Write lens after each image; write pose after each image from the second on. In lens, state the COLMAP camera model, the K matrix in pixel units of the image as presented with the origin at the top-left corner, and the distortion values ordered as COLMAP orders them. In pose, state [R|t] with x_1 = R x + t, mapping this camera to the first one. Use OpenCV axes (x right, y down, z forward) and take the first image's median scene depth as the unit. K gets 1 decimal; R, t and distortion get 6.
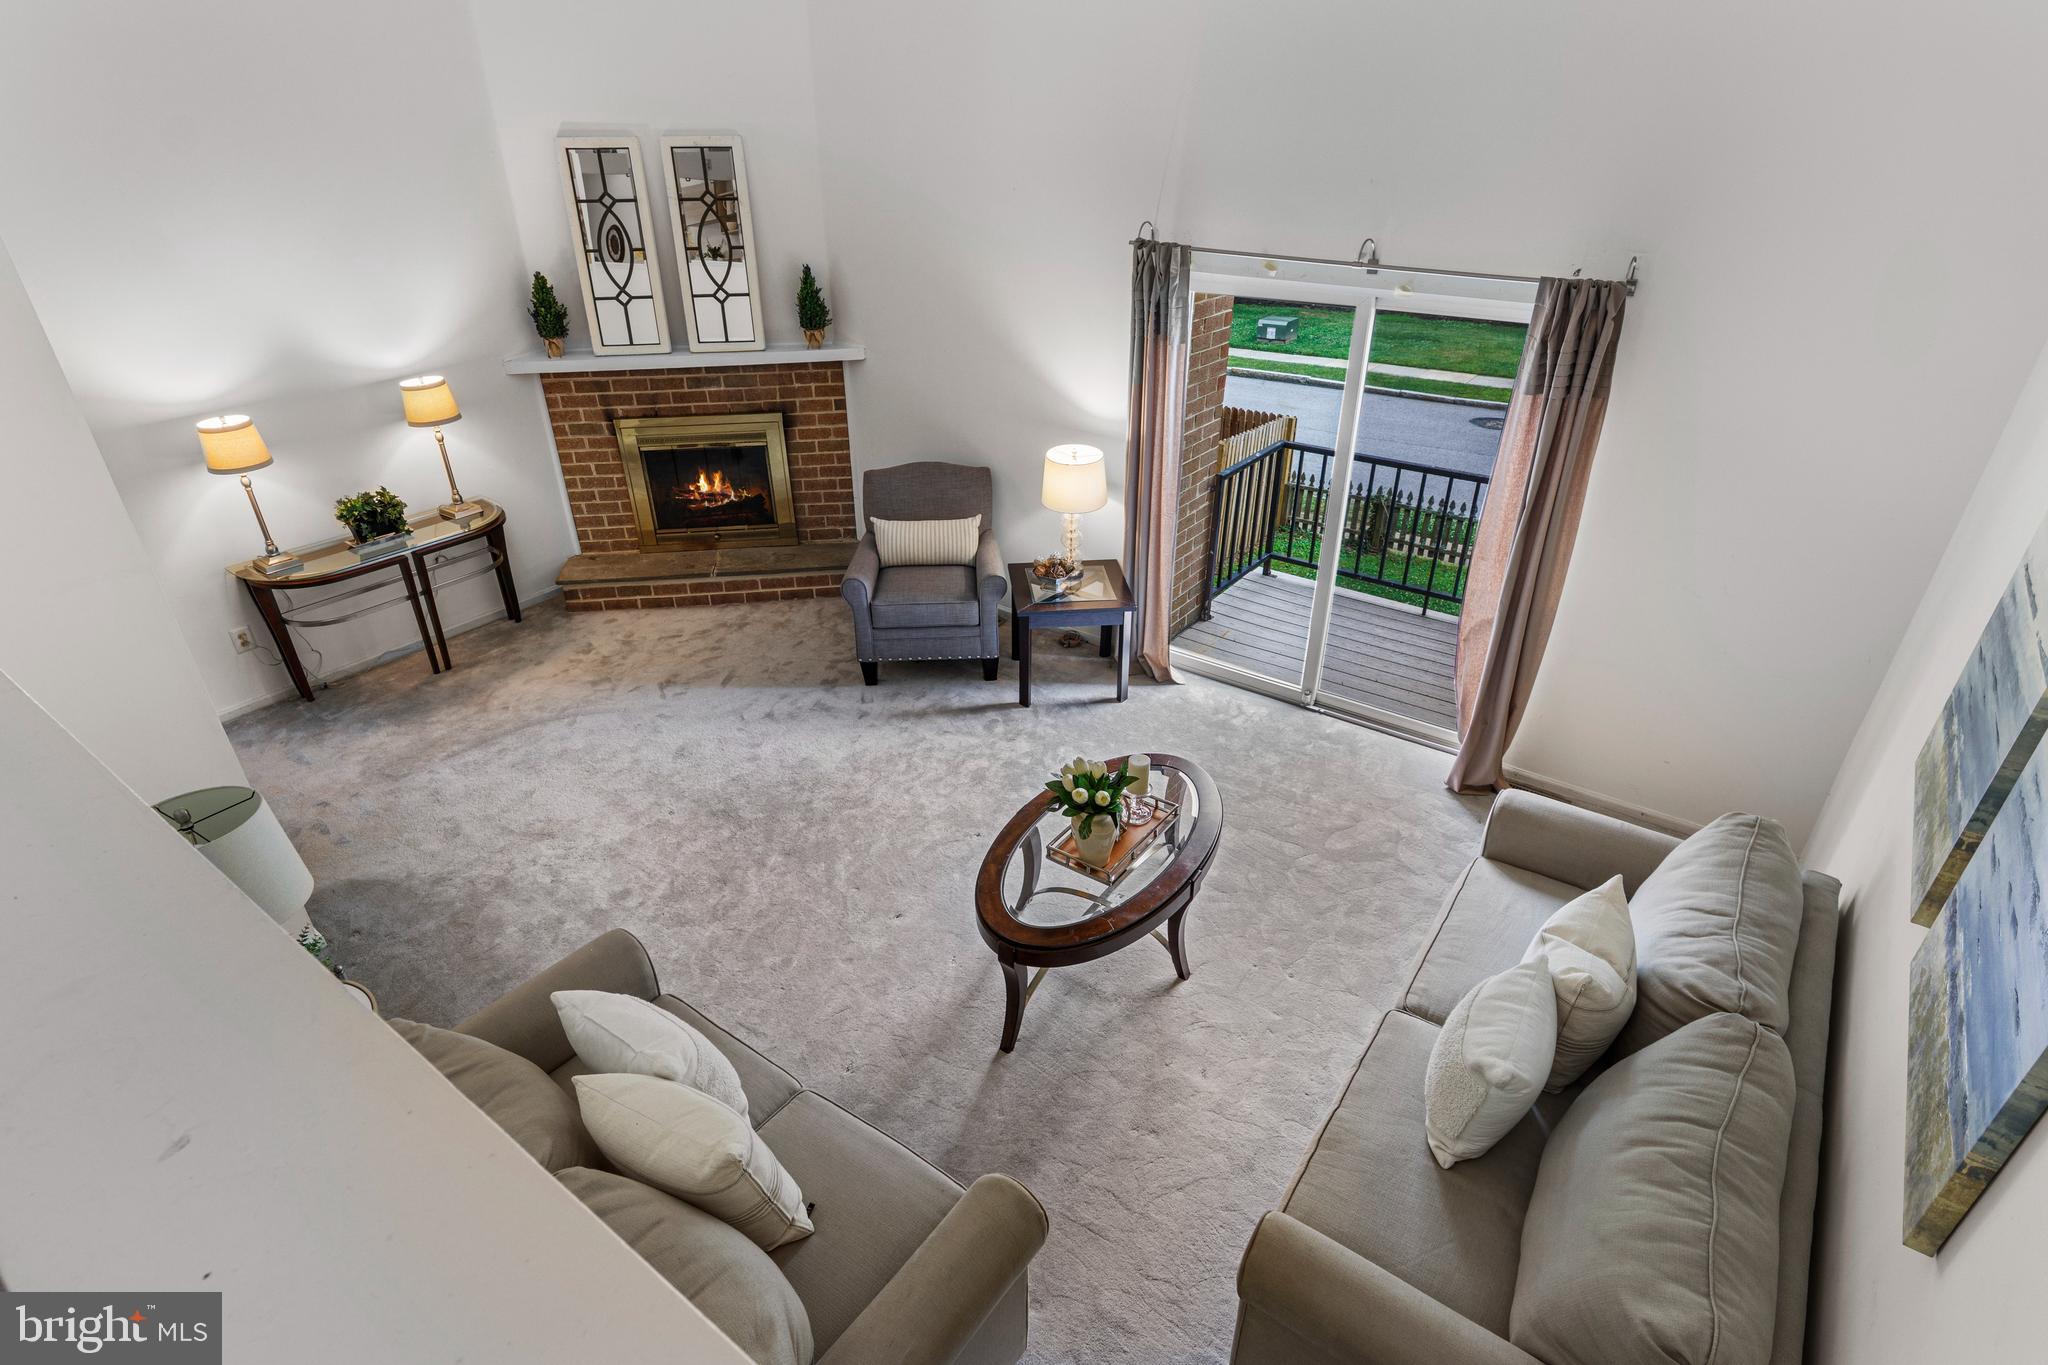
lens RADIAL K [[1043.2, 0, 1022.1], [0, 1043.2, 687.3], [0, 0, 1]] dist [0.013847, -0.006720]
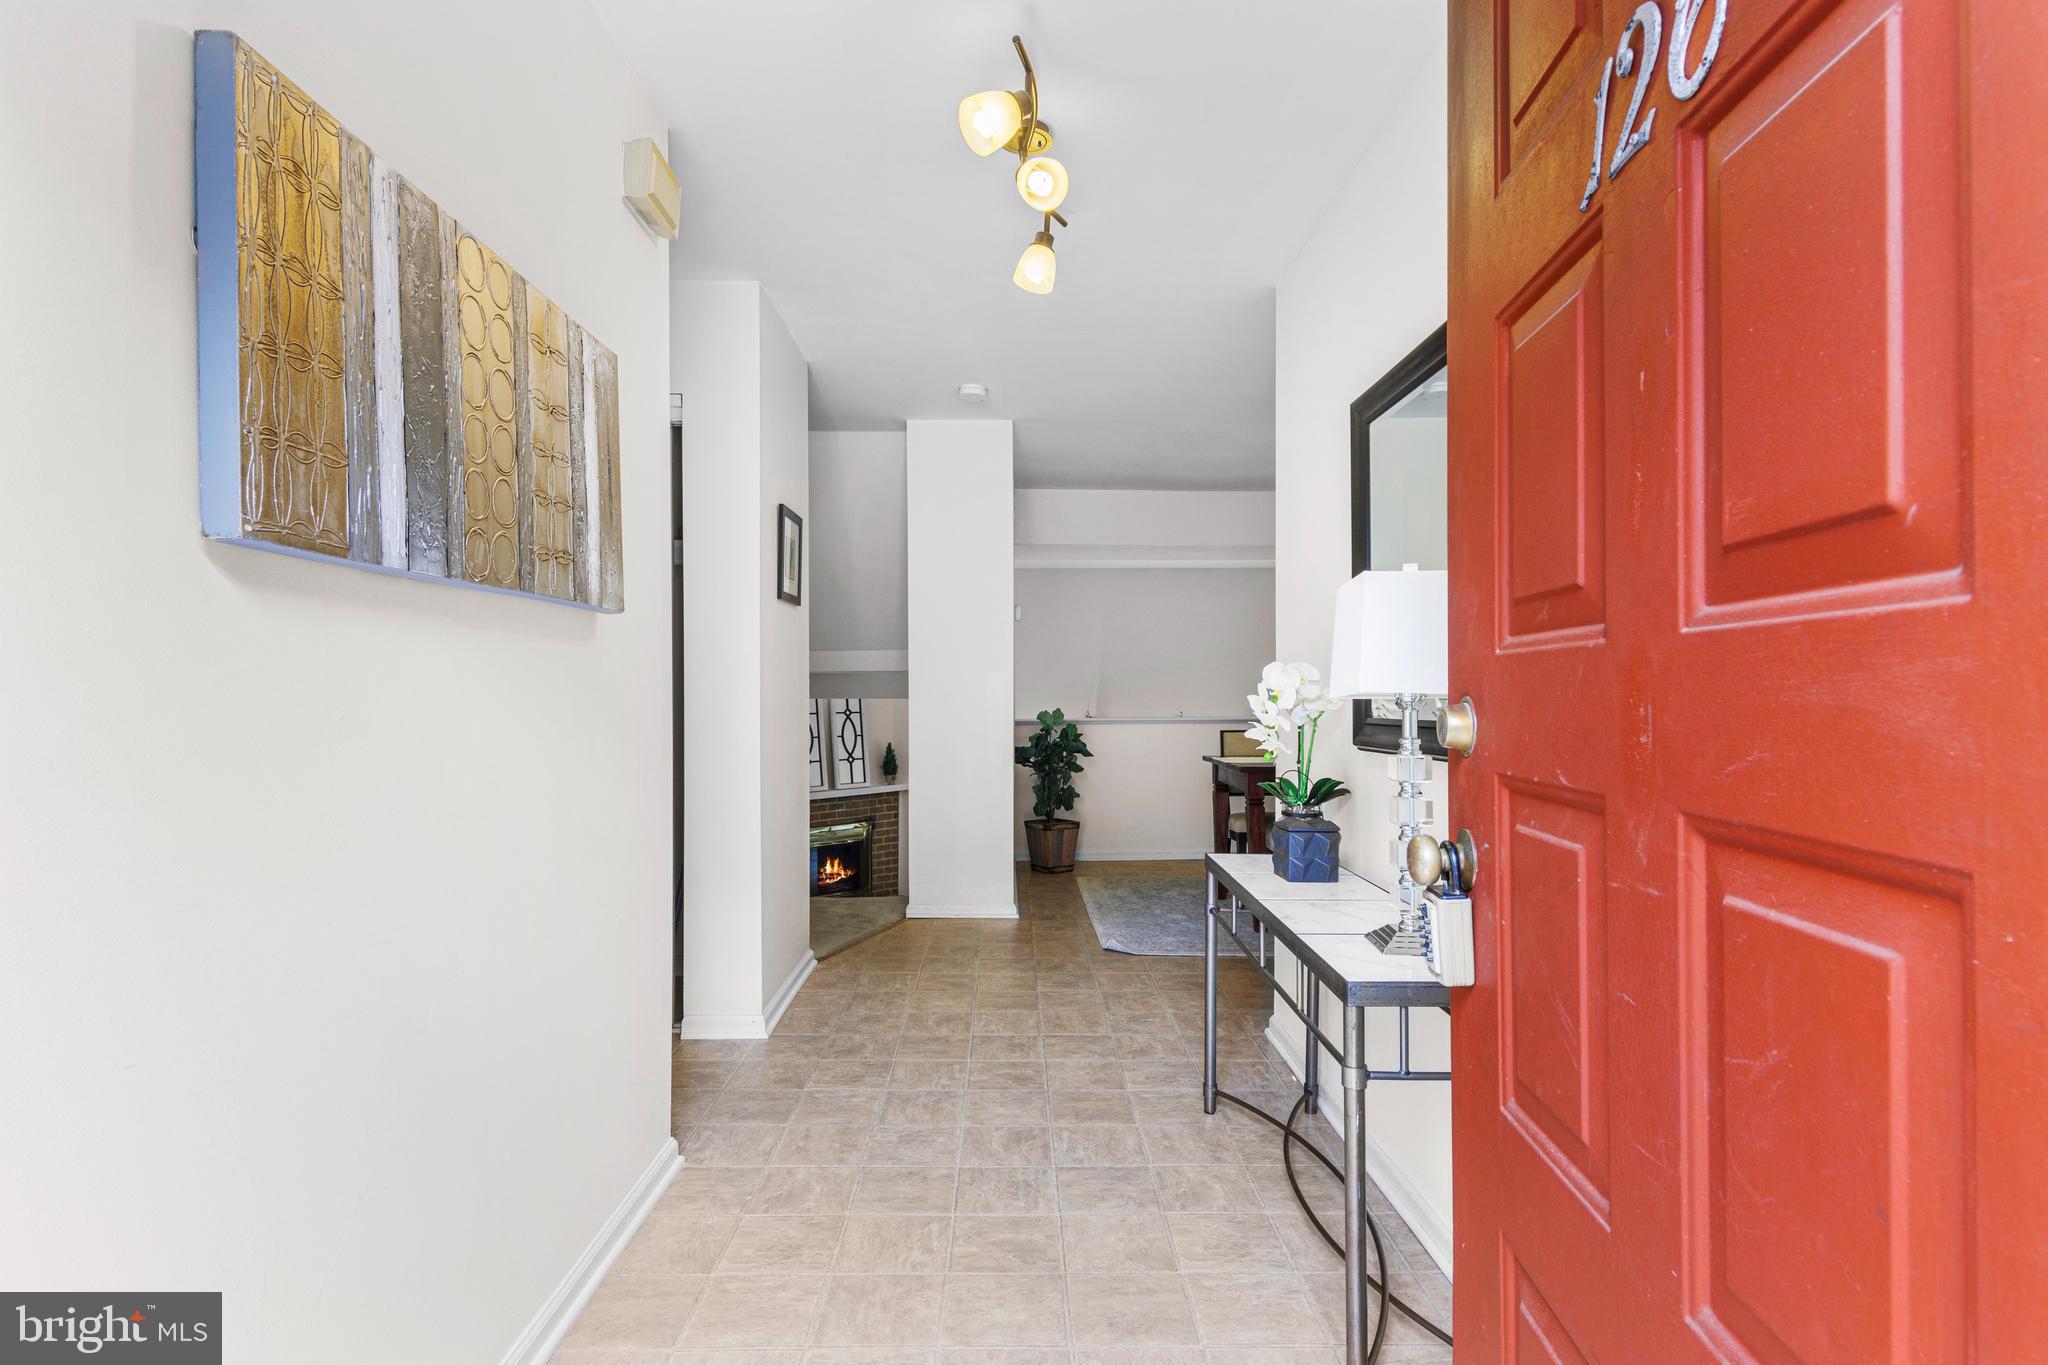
lens RADIAL K [[1043.2, 0, 1022.1], [0, 1043.2, 687.3], [0, 0, 1]] dist [0.013847, -0.006720]
pose [[0.797342, 0.002799, 0.603521, -1.198204], [0.299941, 0.865915, -0.400284, 0.356055], [-0.523718, 0.500183, 0.689591, -0.512287]]
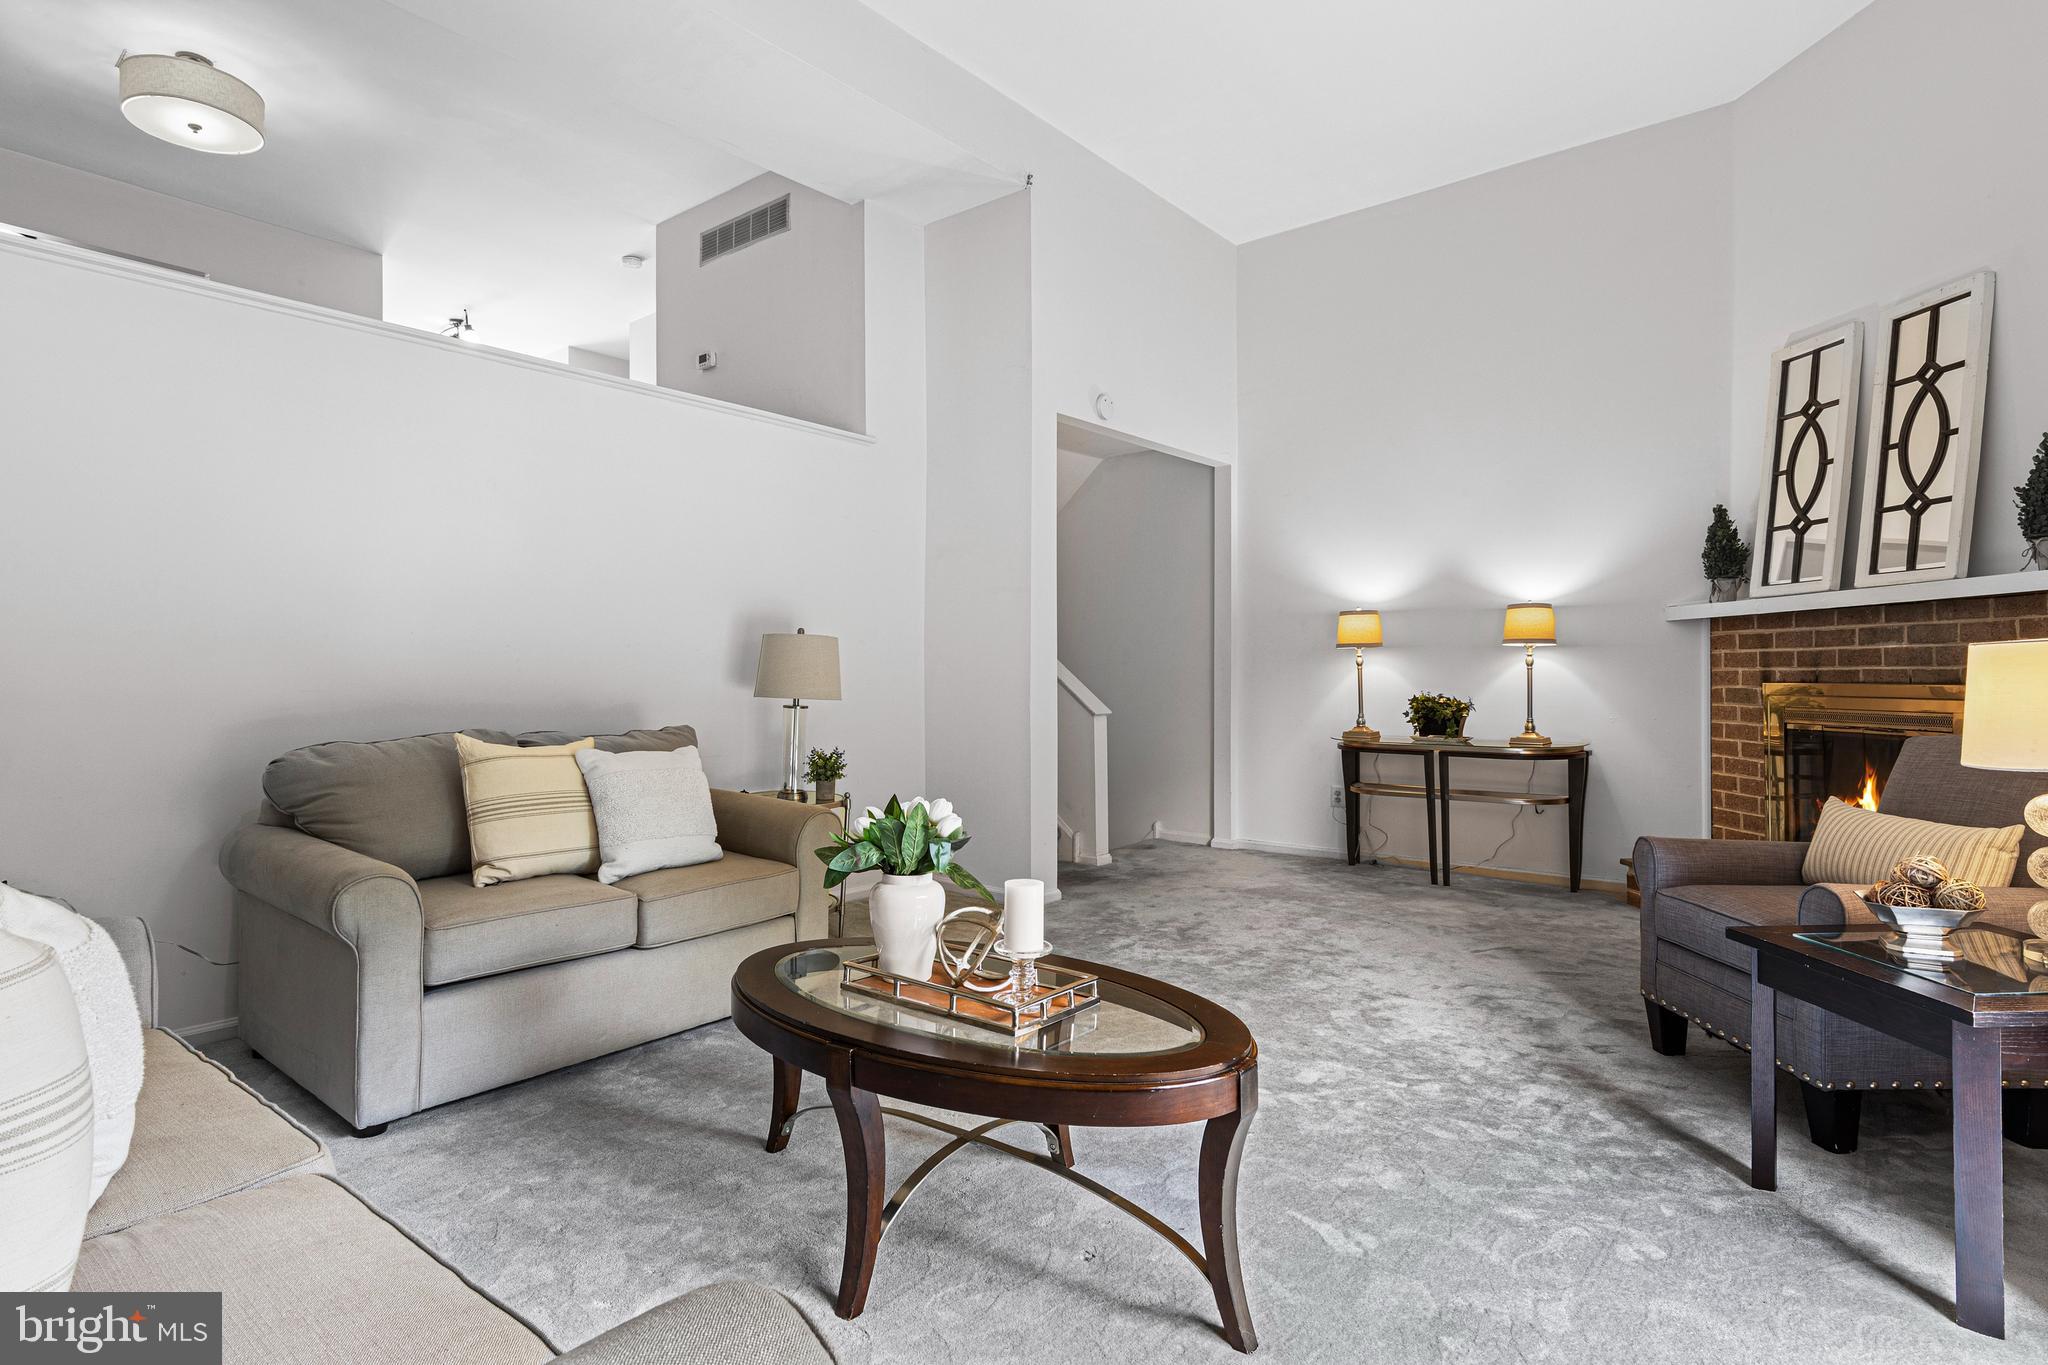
lens RADIAL K [[1050.9, 0, 1016.8], [0, 1050.9, 668.6], [0, 0, 1]] dist [0.003242, -0.000122]
pose [[-0.058554, 0.003268, -0.998279, 0.421180], [-0.494448, 0.868623, 0.031846, -0.026448], [0.867233, 0.495462, -0.049245, 0.610898]]
